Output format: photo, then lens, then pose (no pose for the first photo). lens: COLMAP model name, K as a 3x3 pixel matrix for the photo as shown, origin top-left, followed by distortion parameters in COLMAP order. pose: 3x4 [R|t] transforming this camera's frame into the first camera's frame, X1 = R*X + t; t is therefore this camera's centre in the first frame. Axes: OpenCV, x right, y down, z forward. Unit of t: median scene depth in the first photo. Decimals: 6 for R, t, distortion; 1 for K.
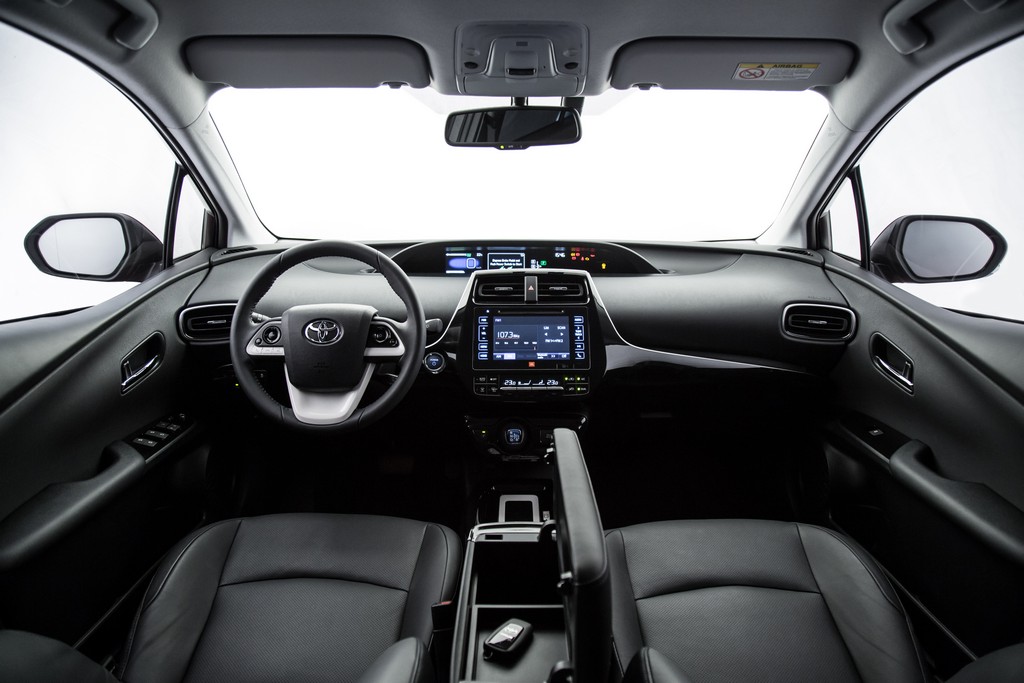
lens RADIAL K [[685.0, 0, 531.1], [0, 685.0, 342.3], [0, 0, 1]] dist [-0.086854, 0.003647]
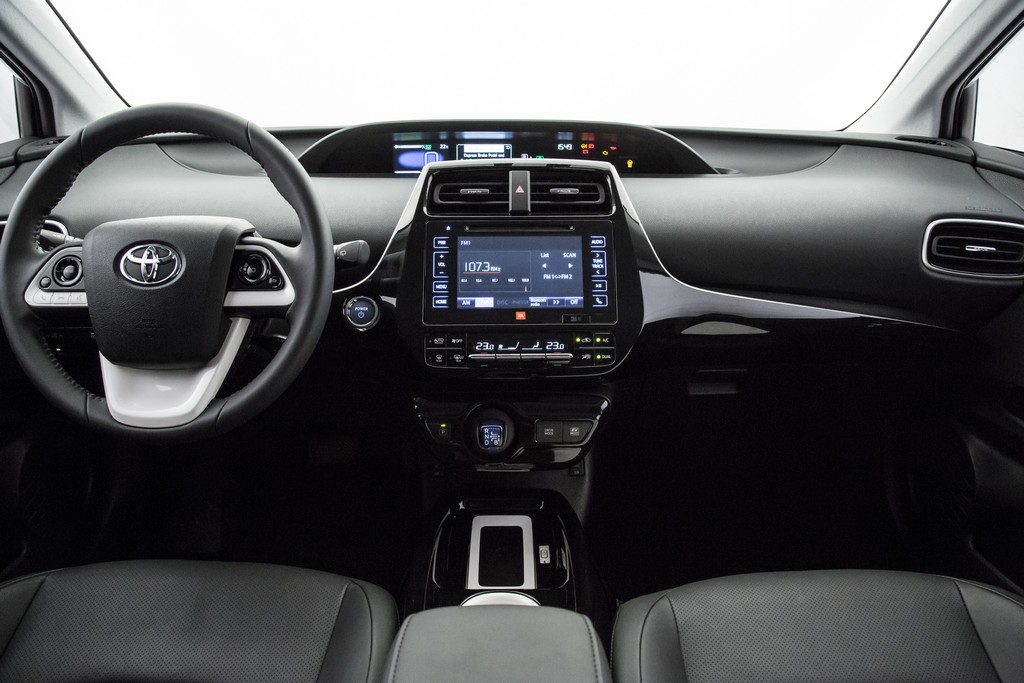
lens RADIAL K [[685.0, 0, 531.1], [0, 685.0, 342.3], [0, 0, 1]] dist [-0.086854, 0.003647]
pose [[0.999982, -0.001834, 0.005779, 0.006426], [0.001244, 0.994940, 0.100468, -0.005220], [-0.005934, -0.100459, 0.994924, 0.389619]]
